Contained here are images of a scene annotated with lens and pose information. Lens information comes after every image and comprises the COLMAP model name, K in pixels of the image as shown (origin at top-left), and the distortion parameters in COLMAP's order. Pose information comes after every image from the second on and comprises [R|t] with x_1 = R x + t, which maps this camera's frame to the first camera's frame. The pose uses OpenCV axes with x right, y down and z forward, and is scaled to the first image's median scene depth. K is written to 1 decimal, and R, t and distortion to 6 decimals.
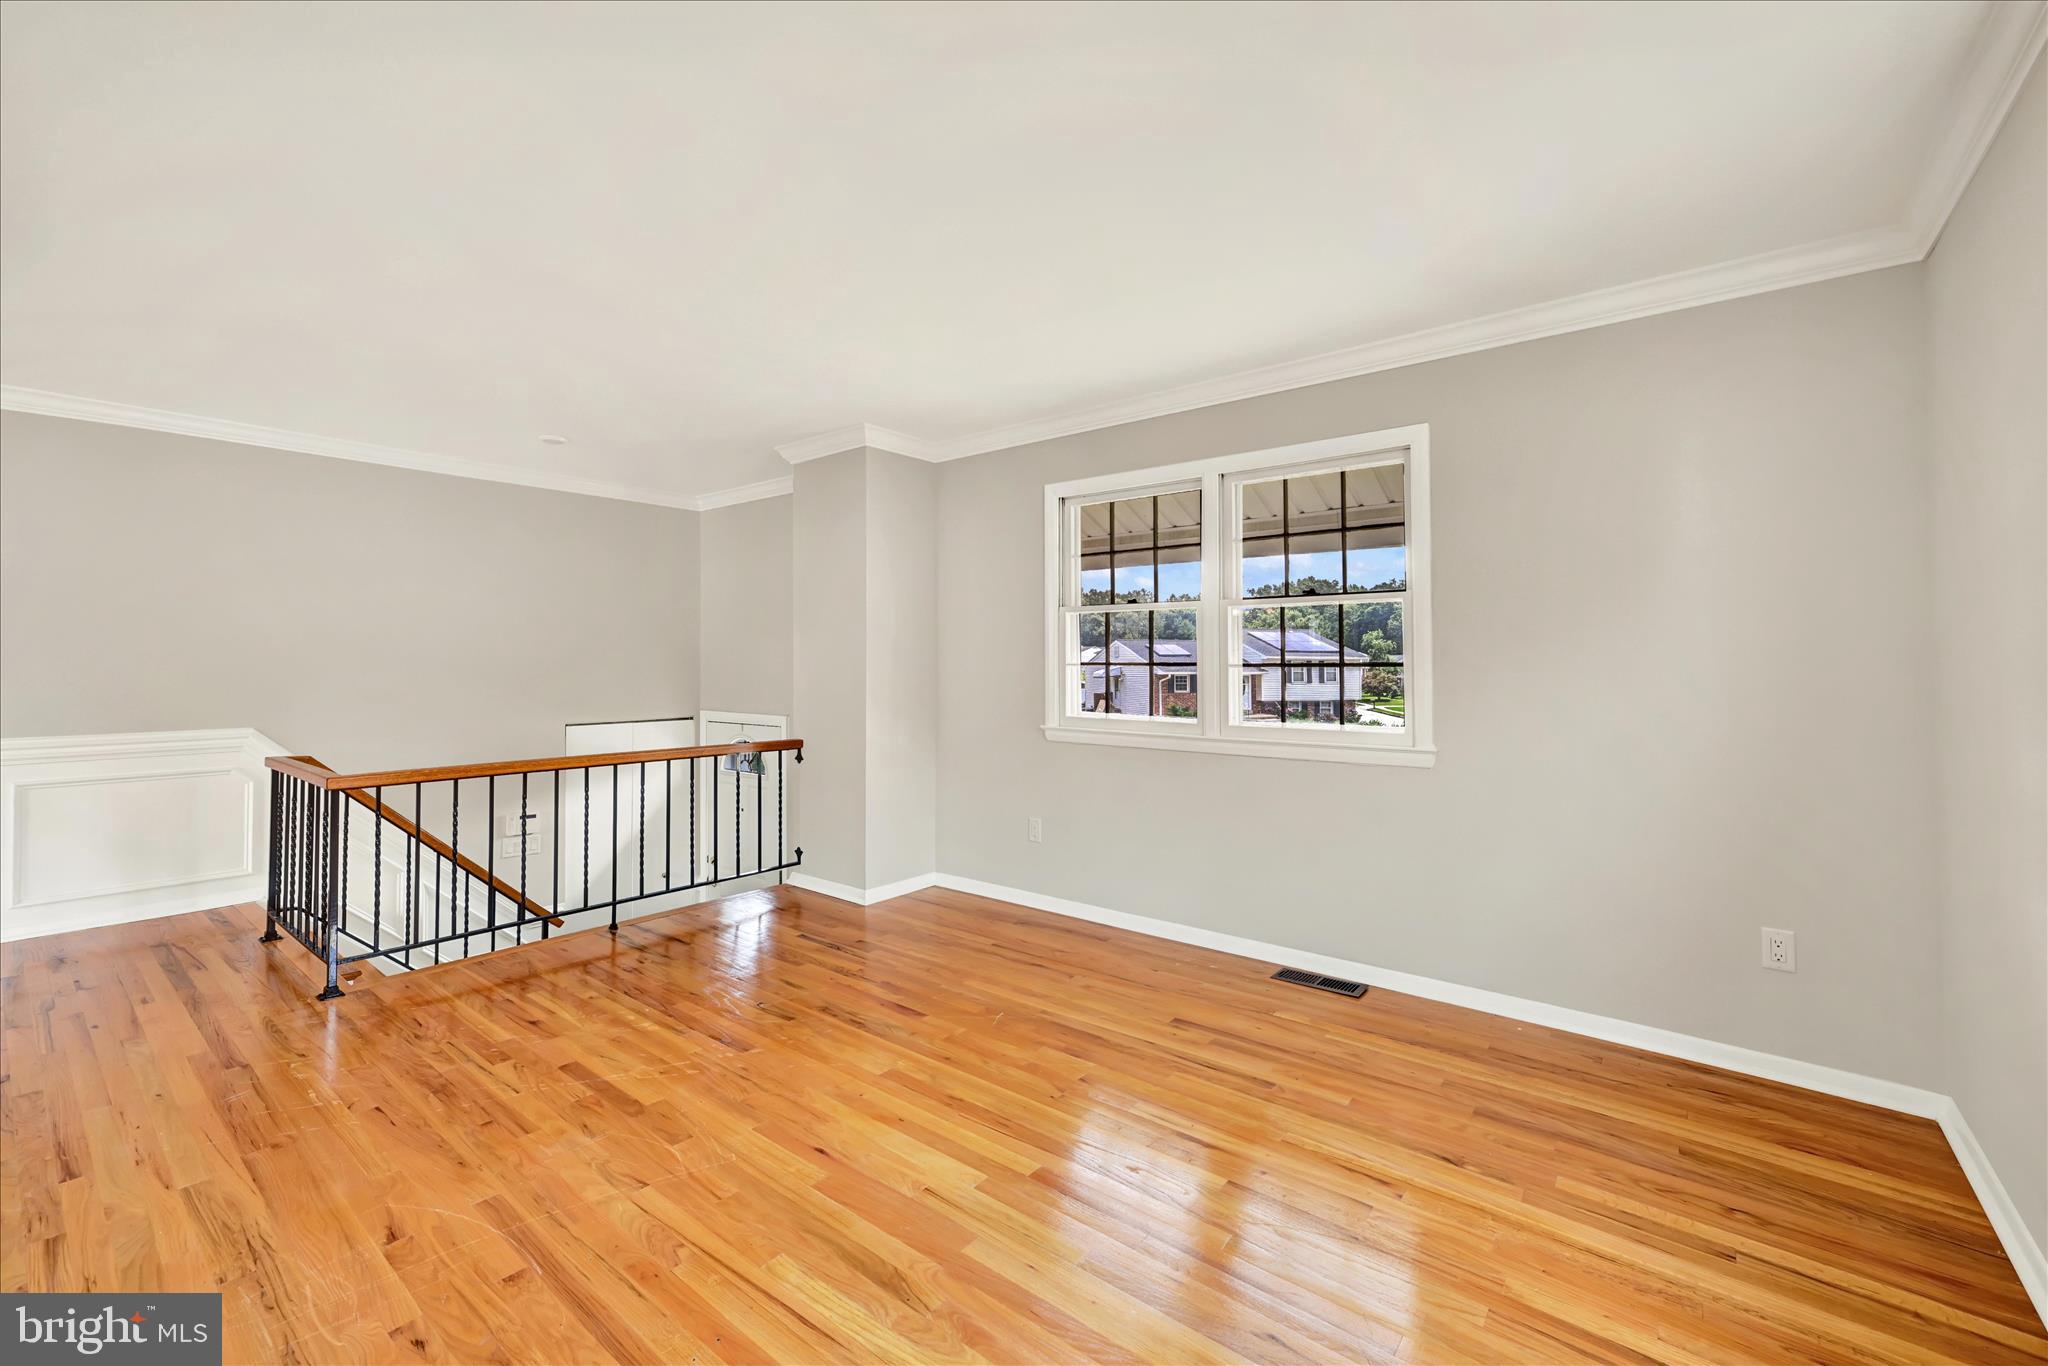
lens RADIAL K [[833.7, 0, 1019.2], [0, 833.7, 649.6], [0, 0, 1]] dist [0.009389, 0.000879]
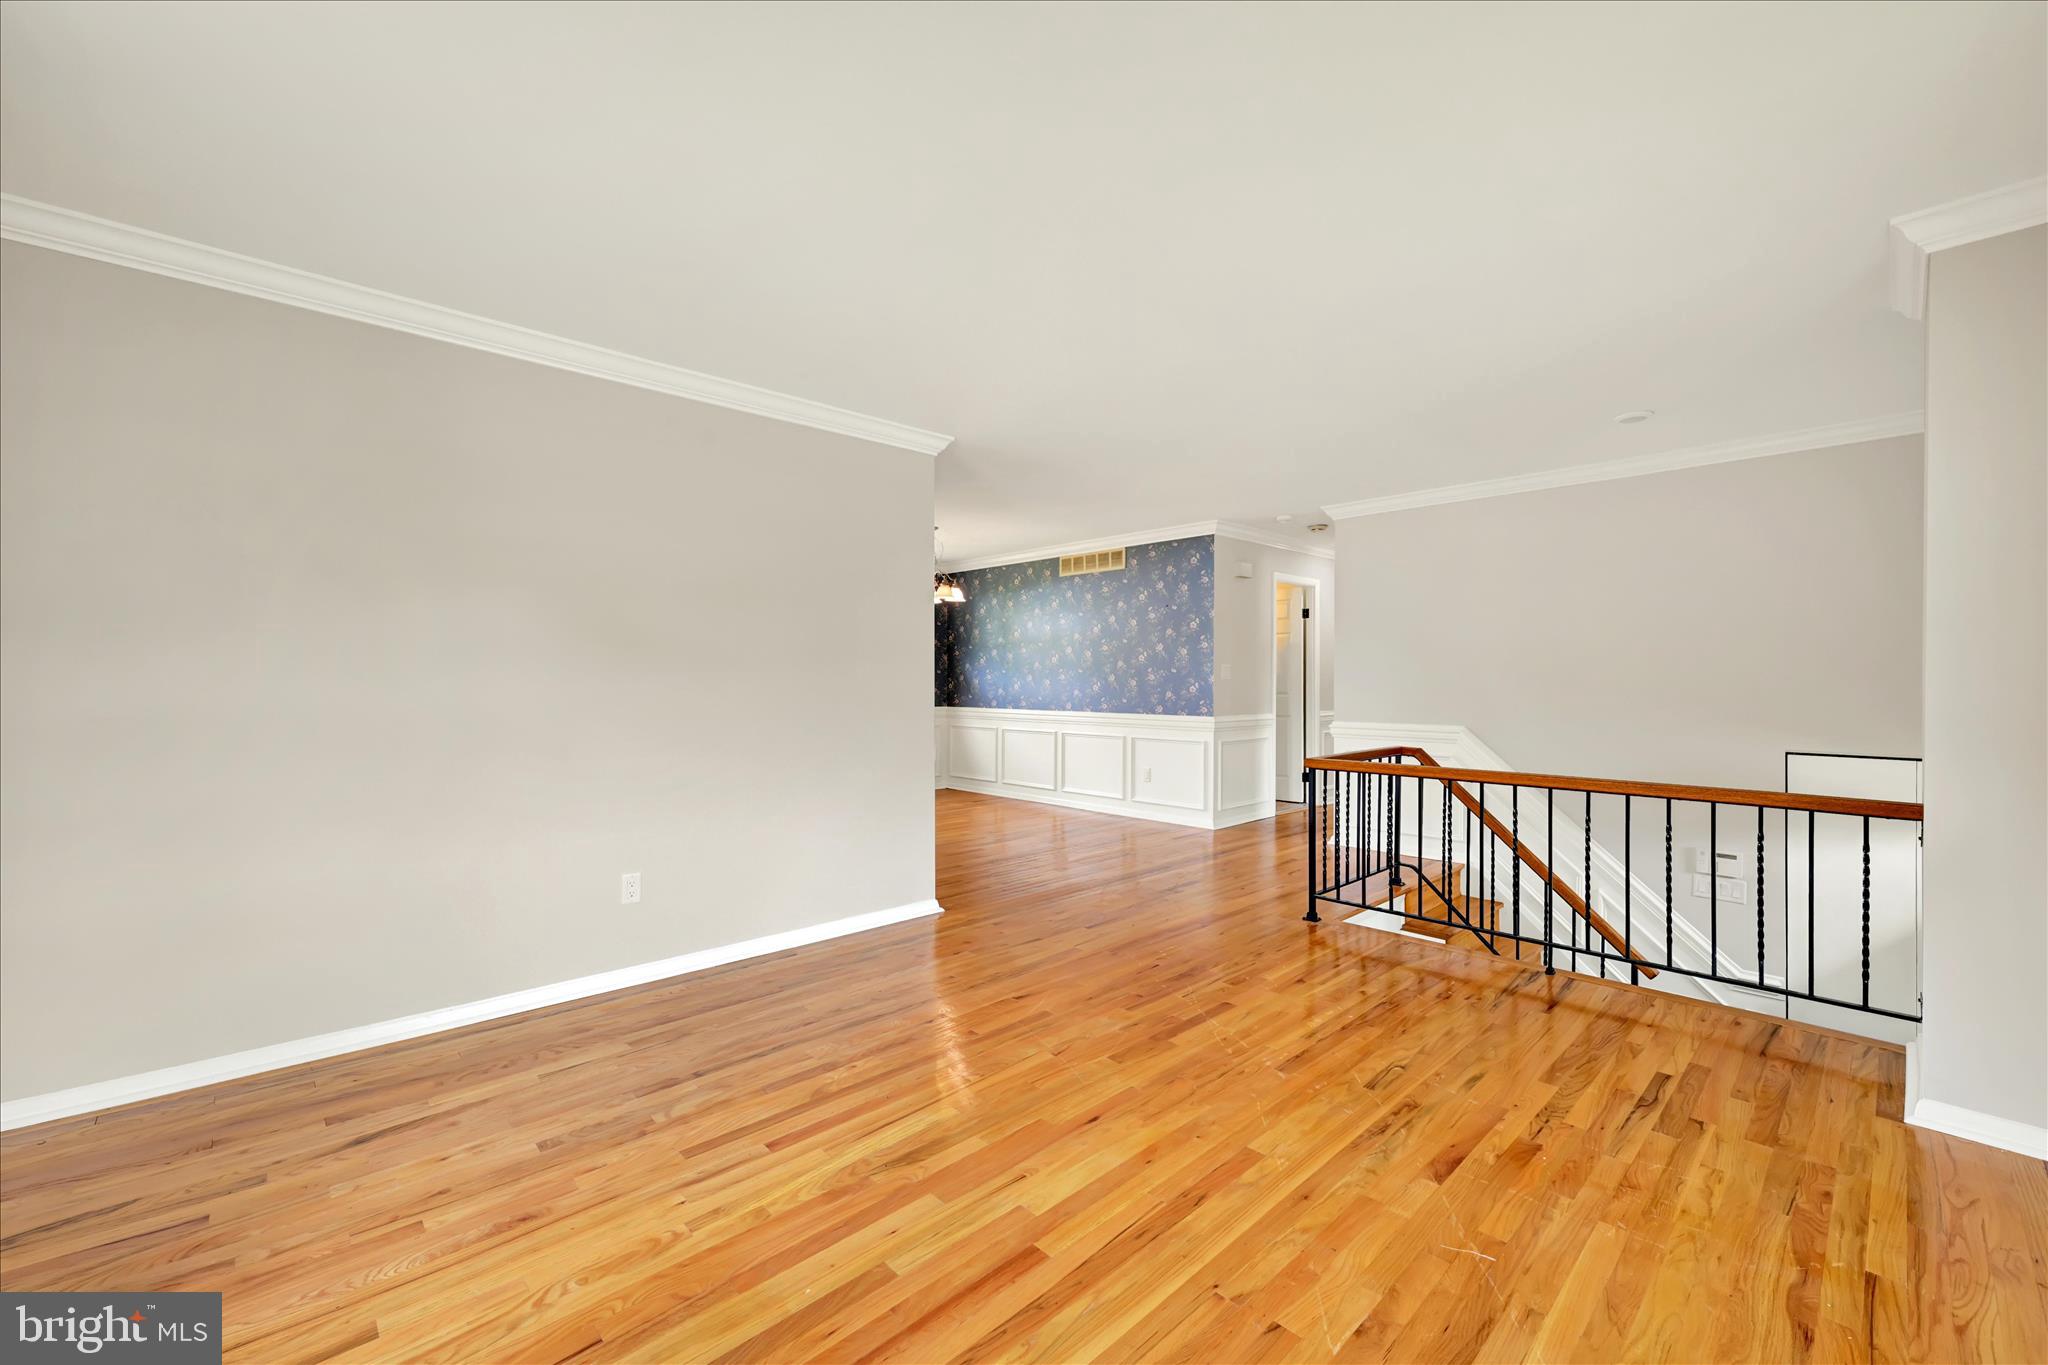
lens RADIAL K [[833.7, 0, 1033.6], [0, 833.7, 677.2], [0, 0, 1]] dist [0.009389, 0.000879]
pose [[-0.115576, -0.006022, -0.993280, 0.608679], [0.021856, 0.999724, -0.008604, 0.023009], [0.993058, -0.022703, -0.115412, 0.756749]]
